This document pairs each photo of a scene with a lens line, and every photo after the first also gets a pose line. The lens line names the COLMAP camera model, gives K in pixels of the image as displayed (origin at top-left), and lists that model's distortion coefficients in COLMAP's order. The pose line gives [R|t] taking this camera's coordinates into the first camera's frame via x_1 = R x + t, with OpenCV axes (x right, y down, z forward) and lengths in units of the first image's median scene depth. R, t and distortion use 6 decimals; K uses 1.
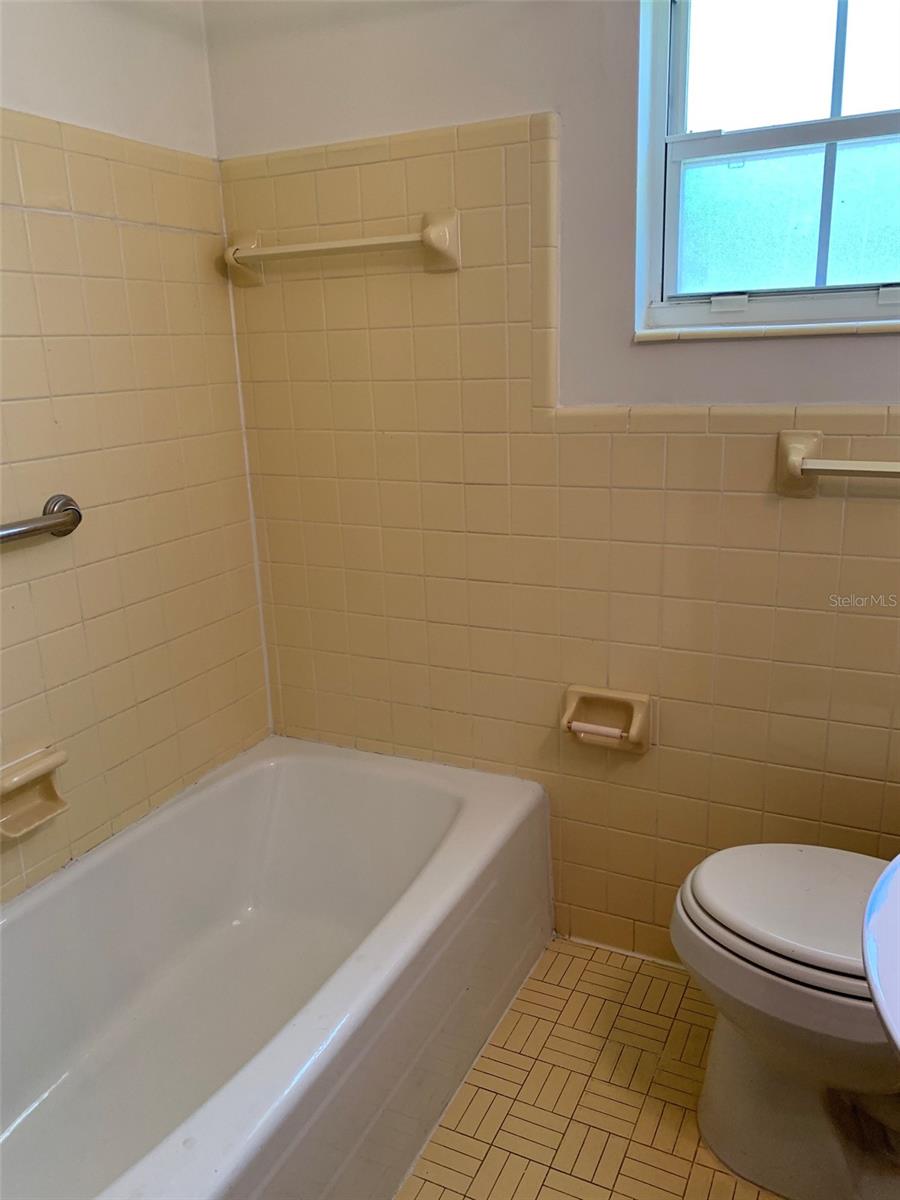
lens RADIAL K [[892.1, 0, 448.2], [0, 892.1, 606.9], [0, 0, 1]] dist [0.031745, -0.056406]
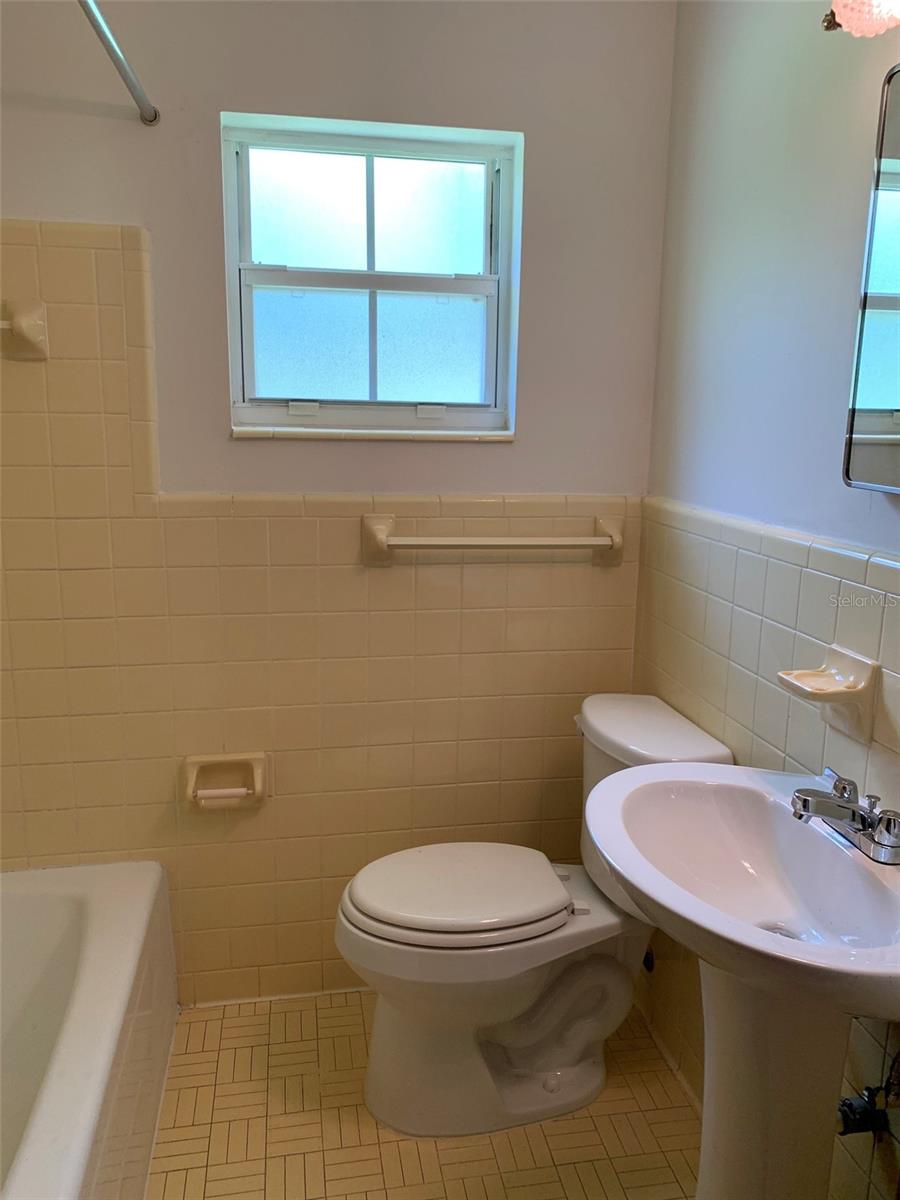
lens RADIAL K [[901.0, 0, 450.8], [0, 901.0, 604.7], [0, 0, 1]] dist [0.004419, -0.053938]
pose [[0.790975, -0.079465, 0.606666, -0.270991], [0.123422, 0.991870, -0.030997, -0.019238], [-0.599271, 0.099393, 0.794352, -0.038266]]
